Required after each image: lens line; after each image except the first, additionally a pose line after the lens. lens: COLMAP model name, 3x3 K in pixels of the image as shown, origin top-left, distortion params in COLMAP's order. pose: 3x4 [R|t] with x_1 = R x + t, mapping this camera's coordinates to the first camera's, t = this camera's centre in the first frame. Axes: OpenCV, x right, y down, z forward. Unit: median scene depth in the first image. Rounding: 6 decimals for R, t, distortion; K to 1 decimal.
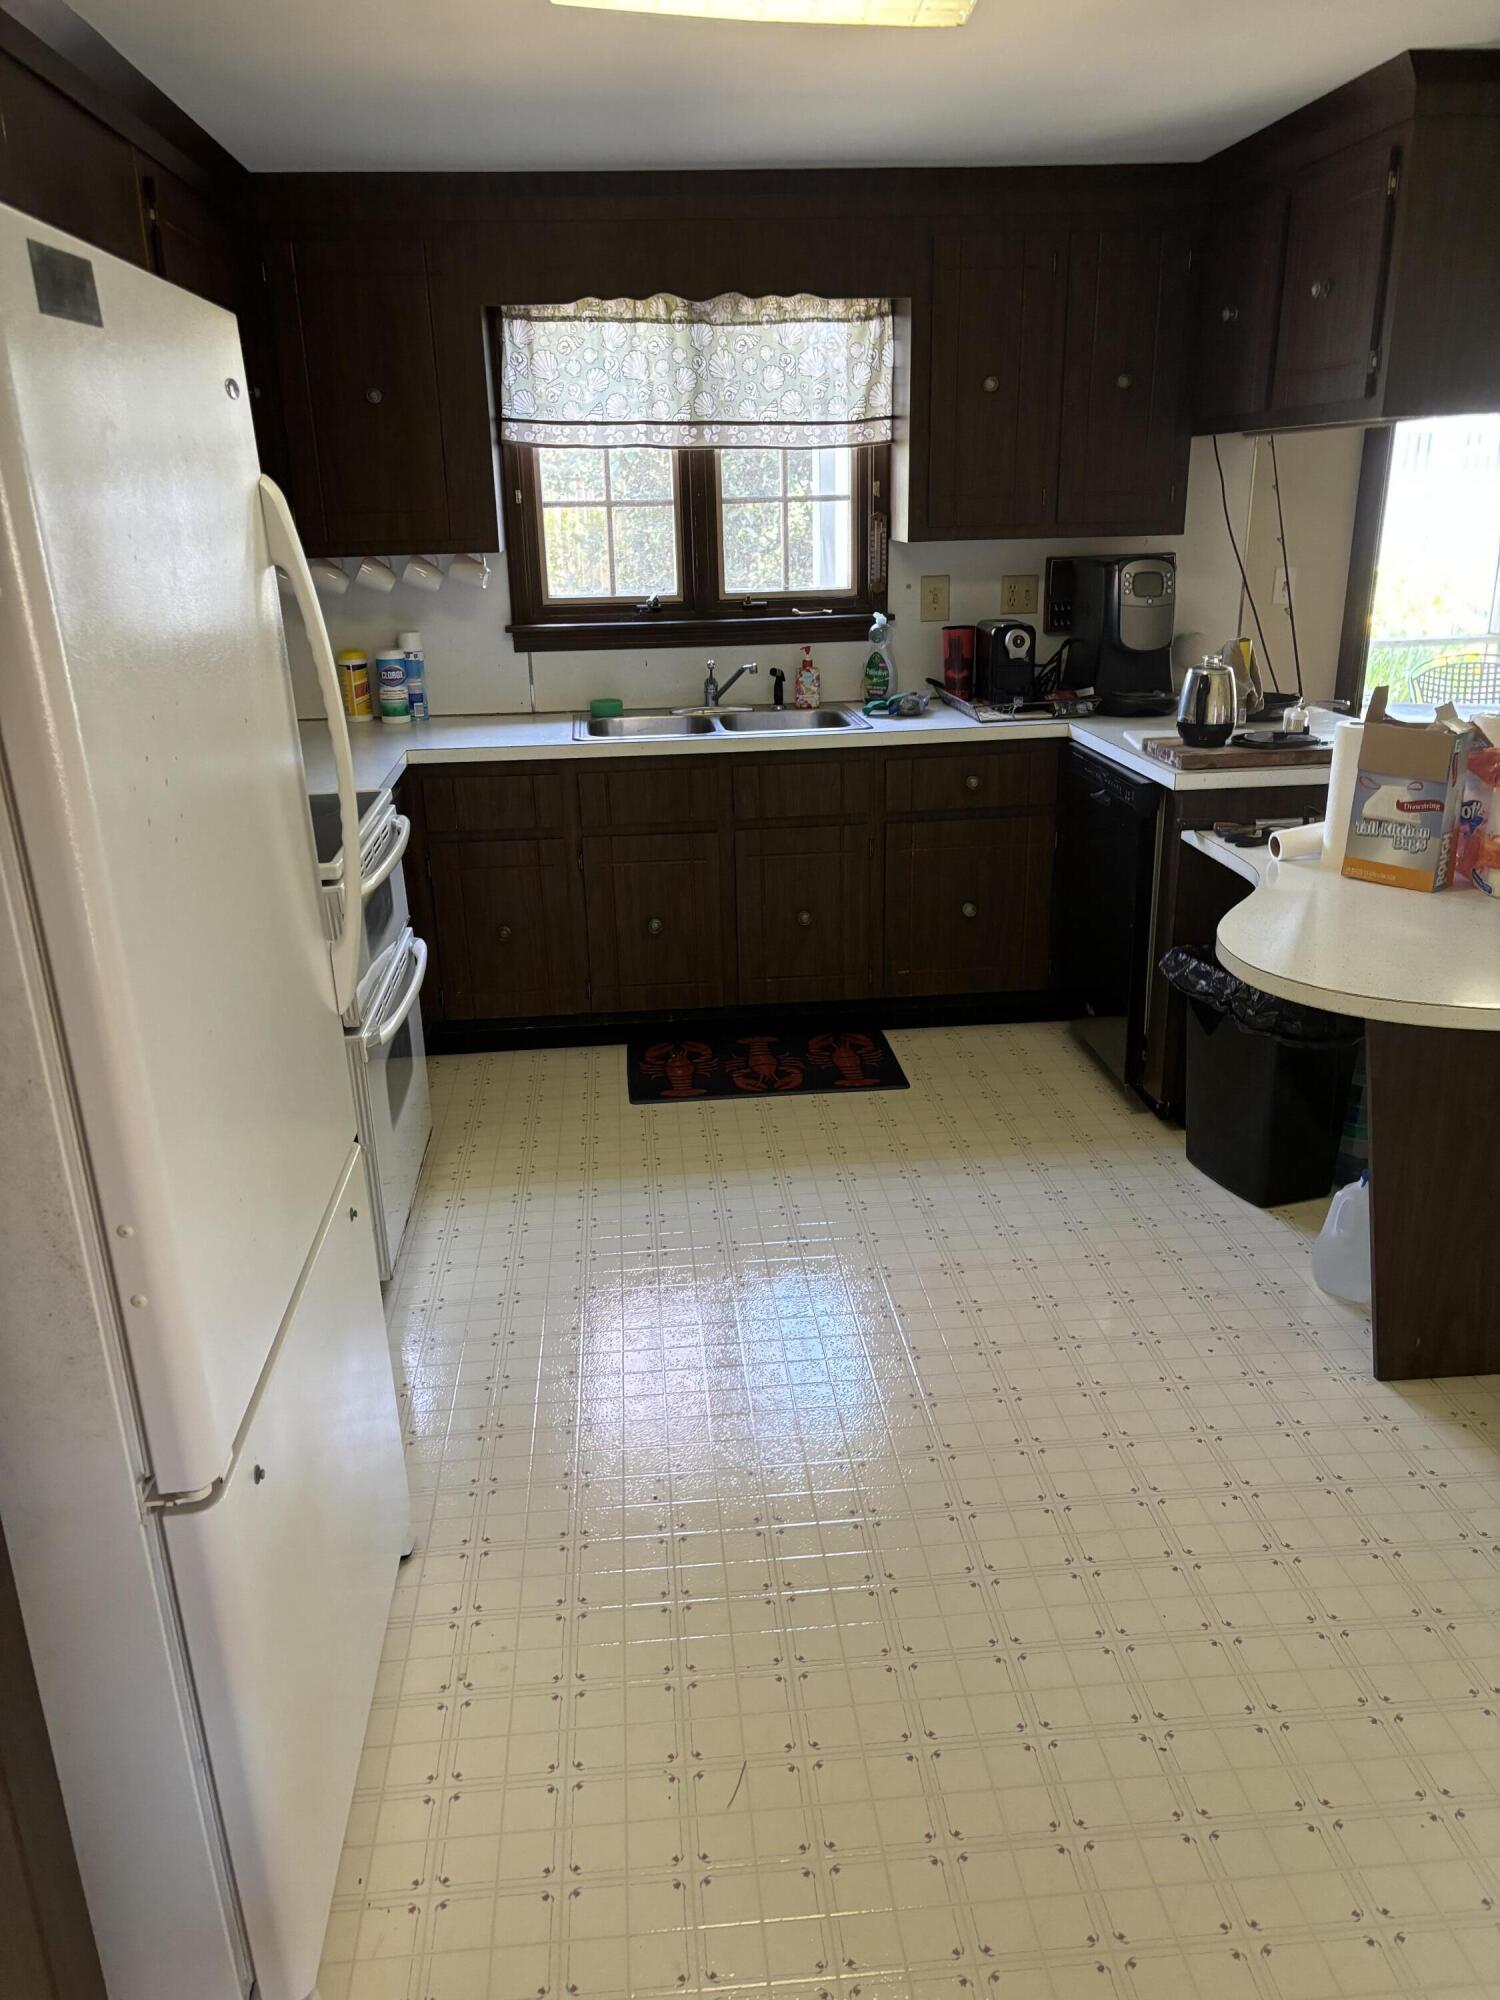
lens RADIAL K [[1495.4, 0, 756.7], [0, 1495.4, 1010.8], [0, 0, 1]] dist [0.059557, -0.063453]
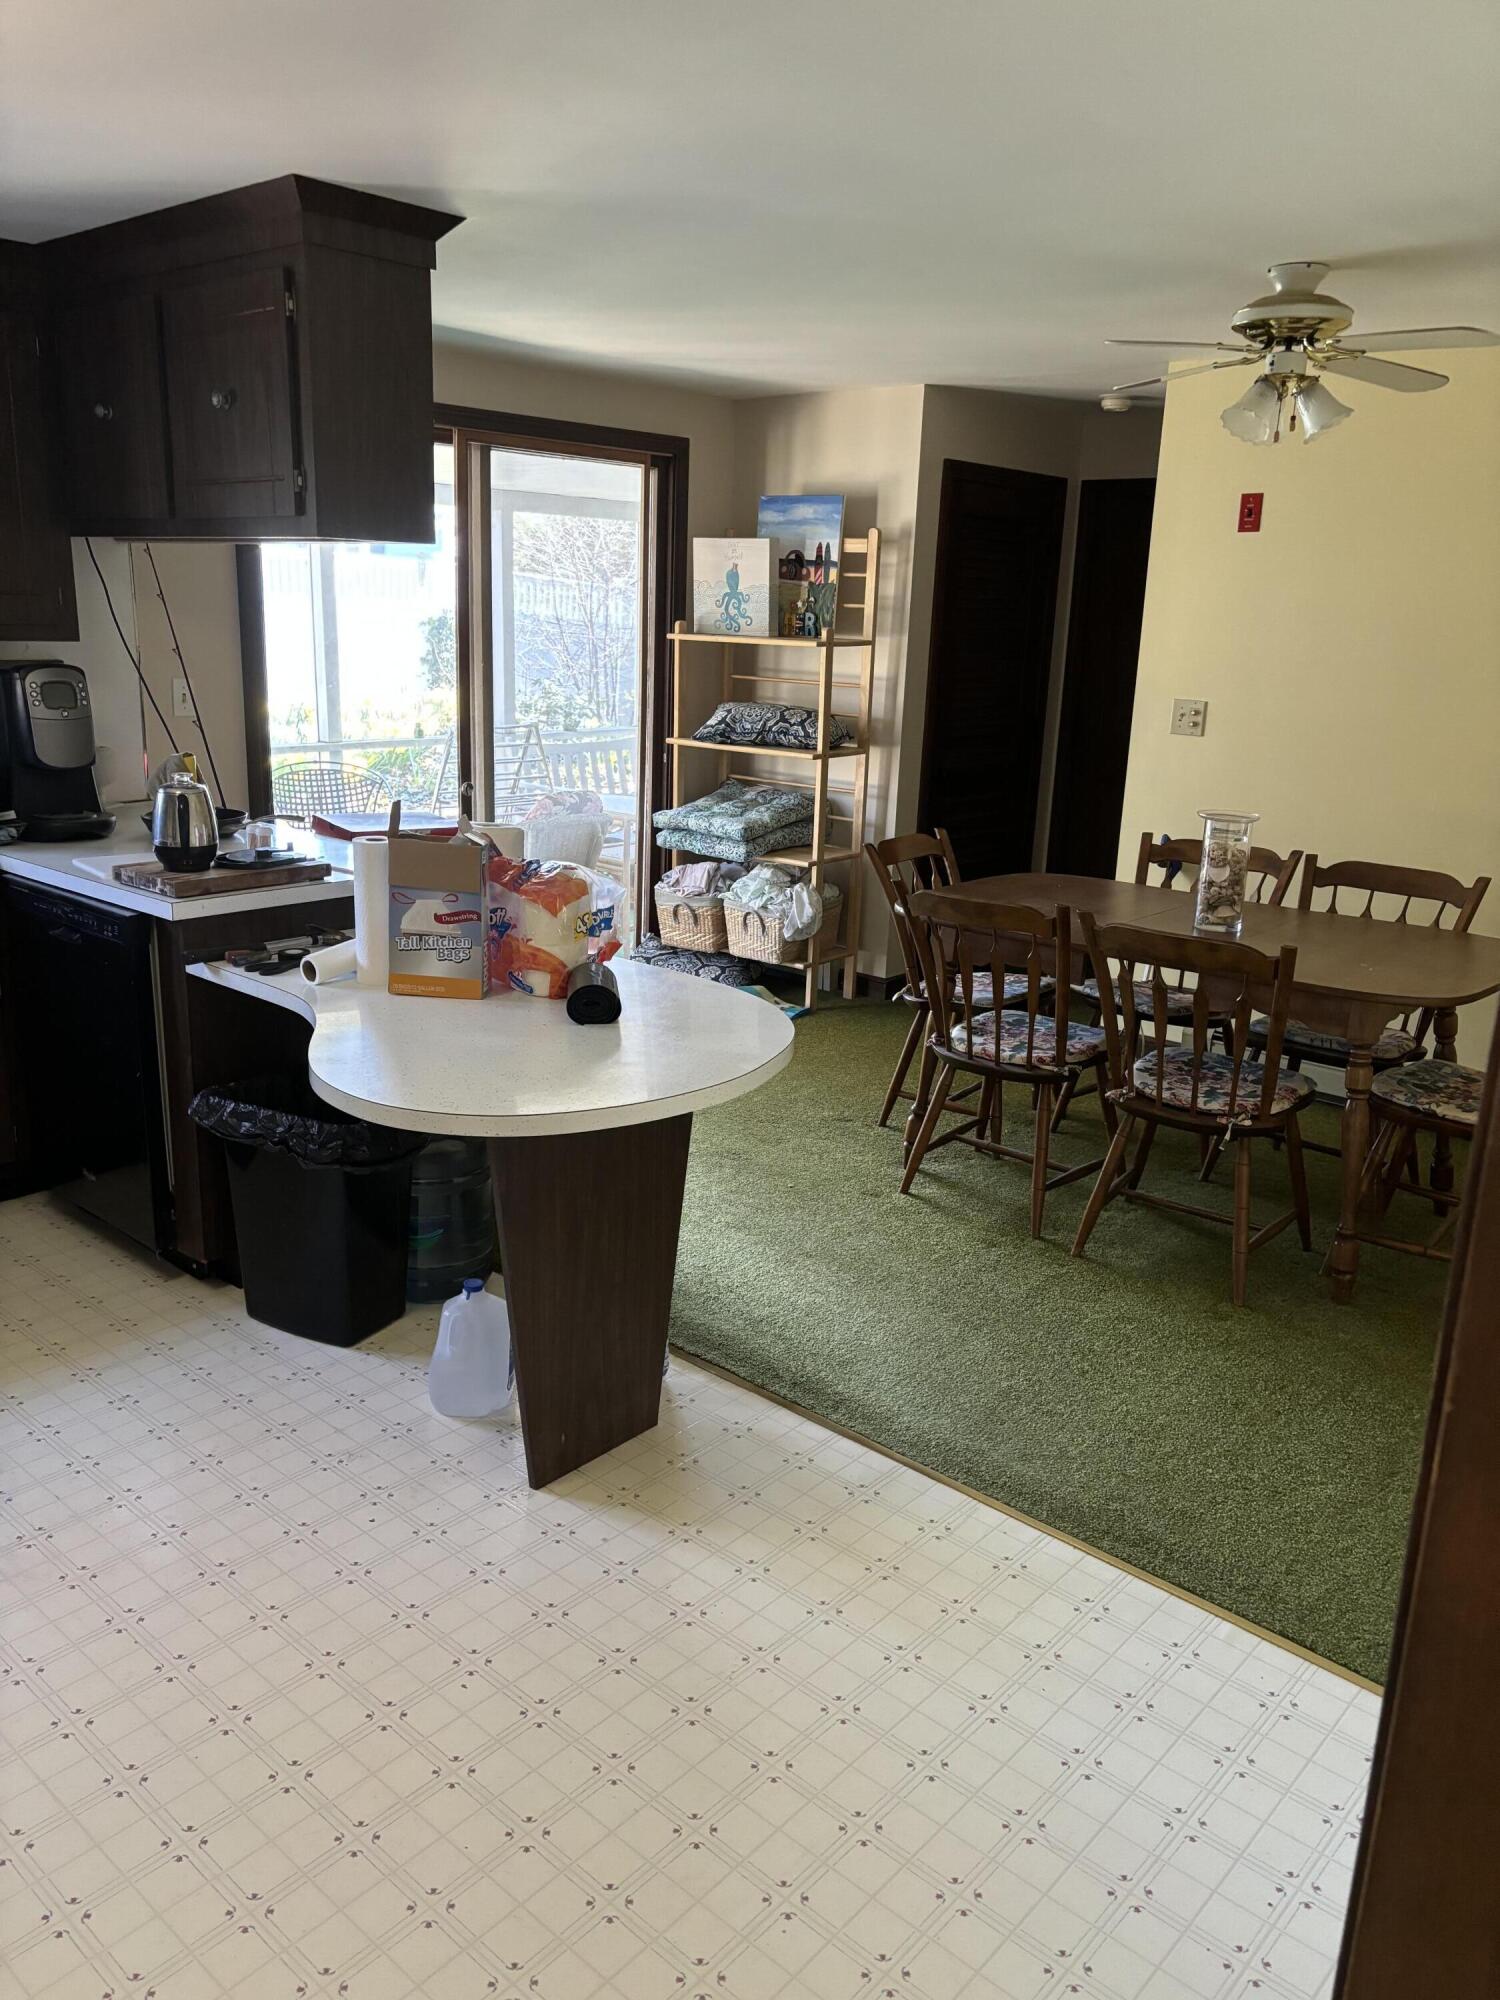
lens RADIAL K [[1495.4, 0, 743.7], [0, 1495.4, 1018.8], [0, 0, 1]] dist [0.025012, 0.004494]
pose [[0.731089, -0.139290, 0.667913, -0.082484], [0.180052, 0.983624, 0.008047, -0.034109], [-0.658096, 0.114376, 0.744196, 0.107832]]
